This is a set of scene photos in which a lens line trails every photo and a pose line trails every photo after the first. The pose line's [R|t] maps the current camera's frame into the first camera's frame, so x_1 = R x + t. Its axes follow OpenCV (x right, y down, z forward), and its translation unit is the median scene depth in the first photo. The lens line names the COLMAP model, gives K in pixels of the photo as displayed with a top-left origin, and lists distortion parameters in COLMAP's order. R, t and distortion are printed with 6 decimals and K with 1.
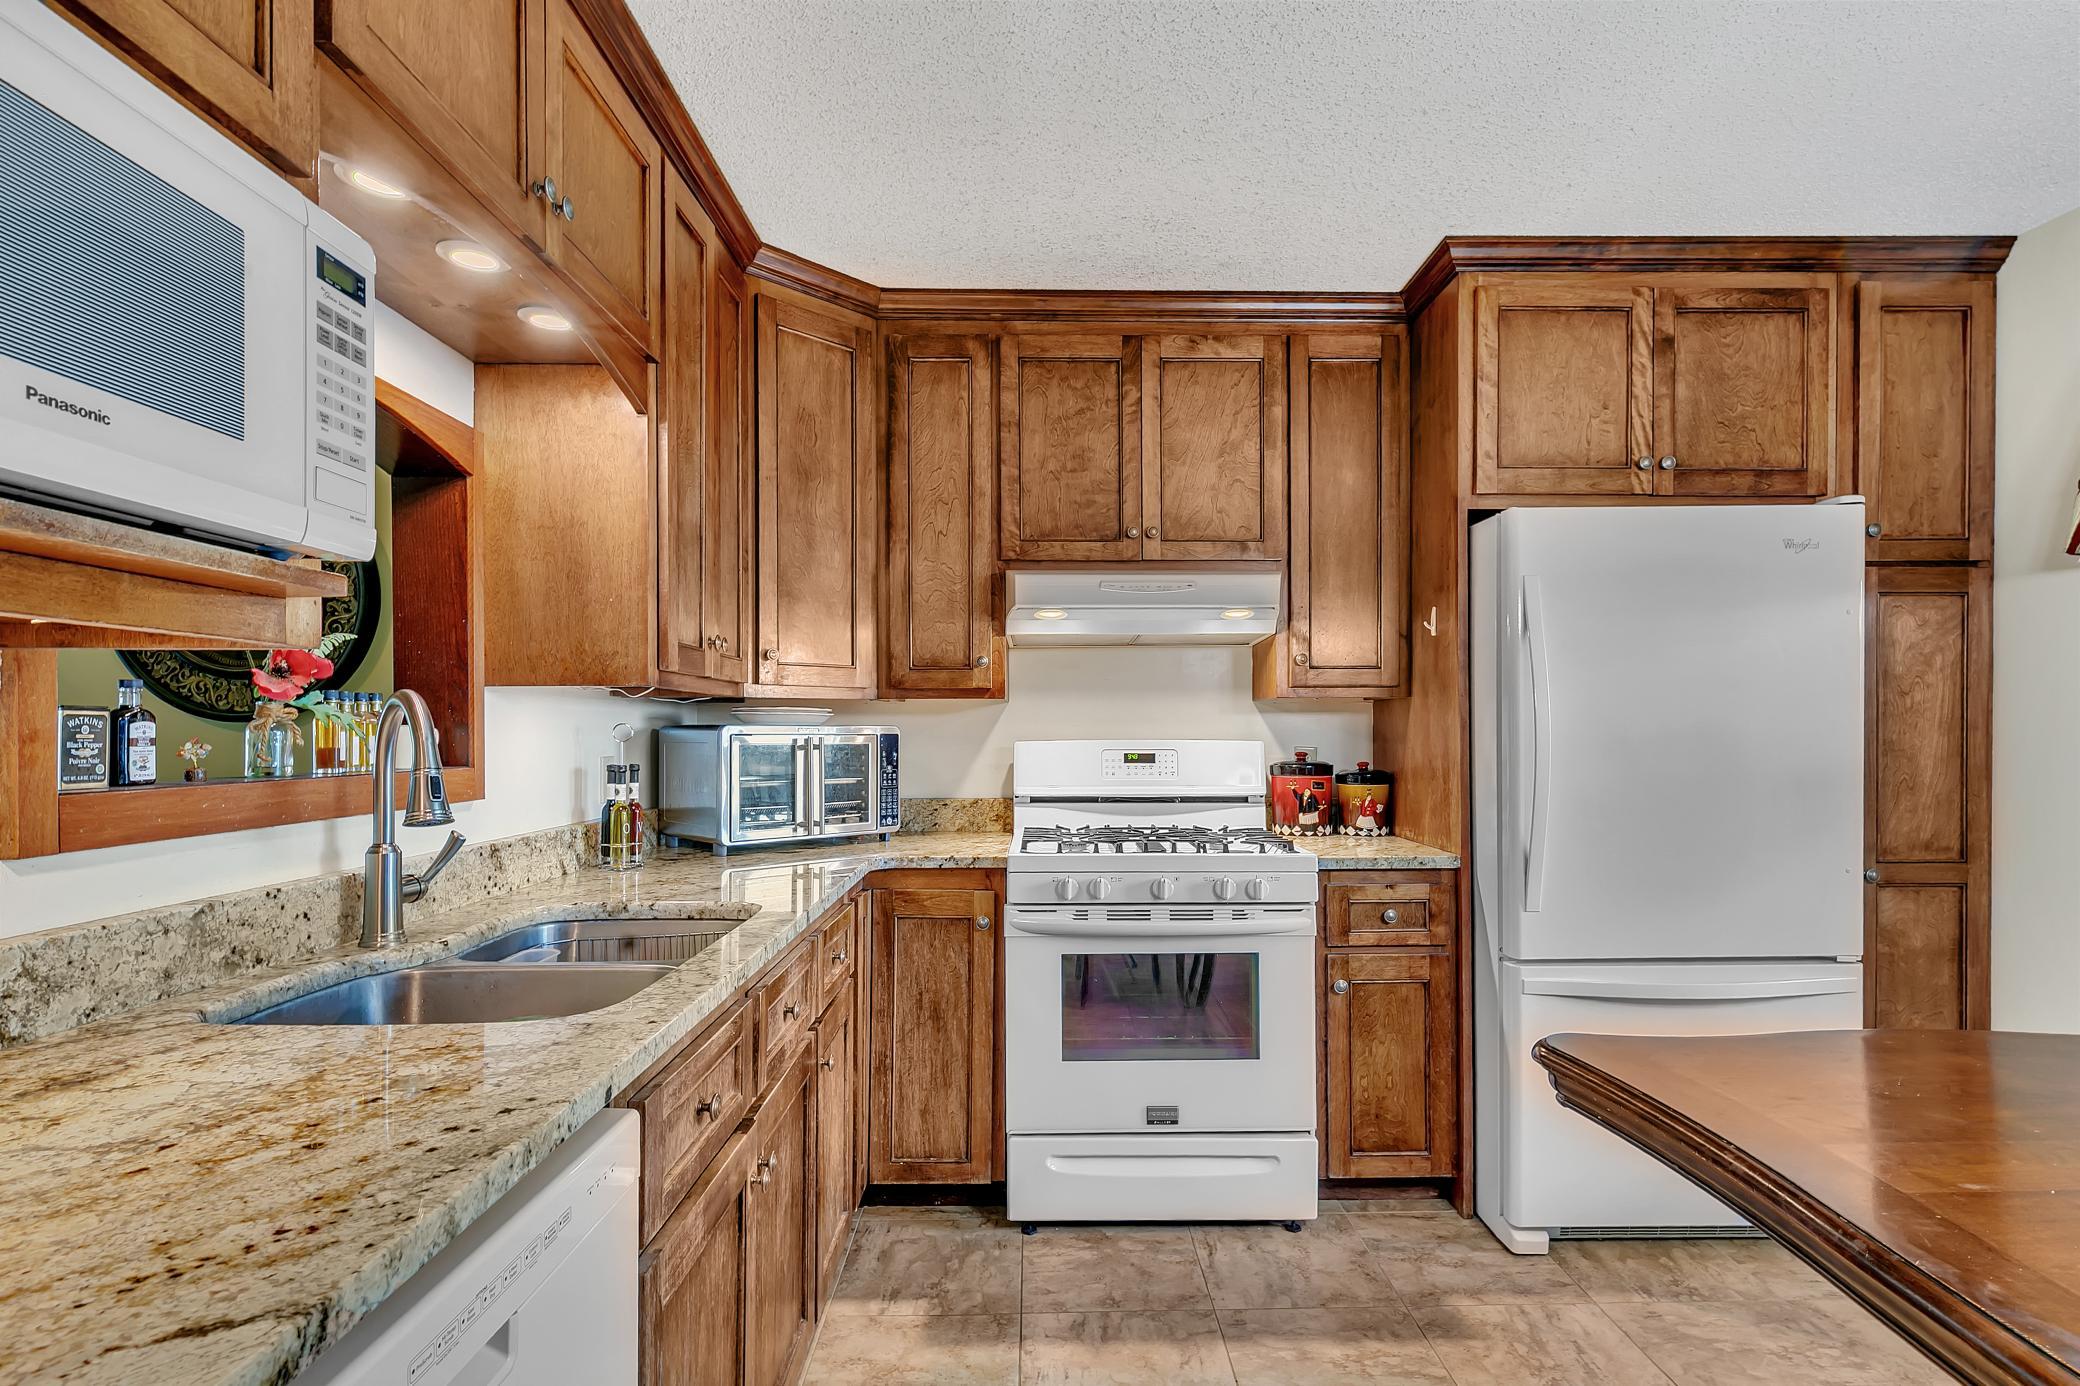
lens RADIAL K [[1000.9, 0, 1044.0], [0, 1000.9, 722.7], [0, 0, 1]] dist [0.000658, -0.000023]
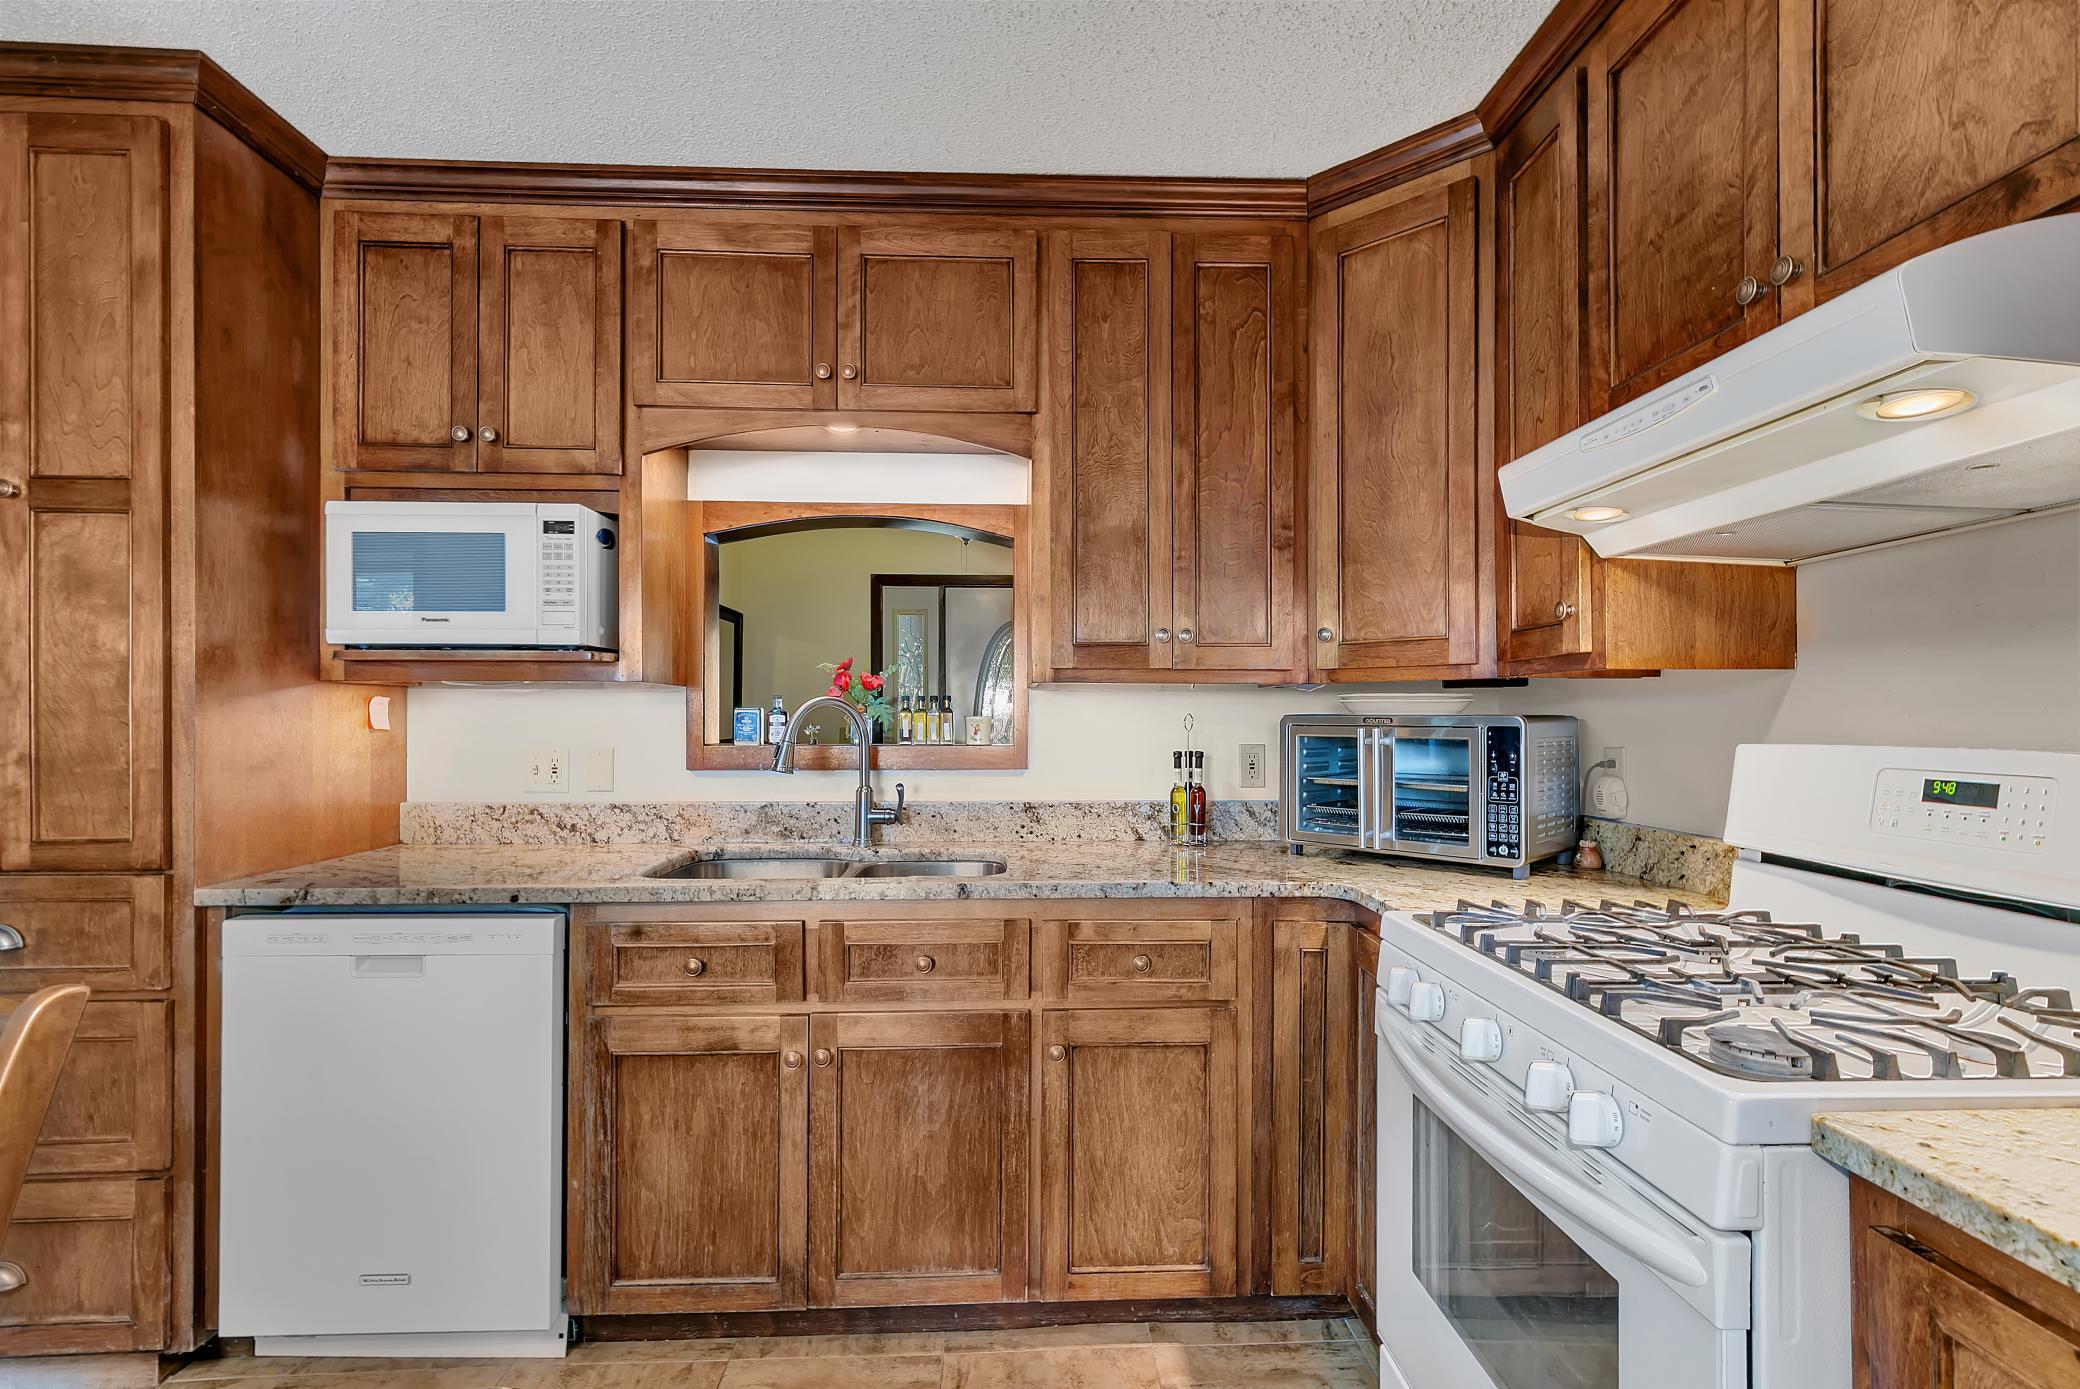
lens RADIAL K [[958.0, 0, 1040.0], [0, 958.0, 694.5], [0, 0, 1]] dist [0.000089, -0.000110]
pose [[0.033450, -0.021503, -0.999209, 0.751864], [0.005109, 0.999759, -0.021344, 0.002507], [0.999427, -0.004391, 0.033552, 0.971198]]
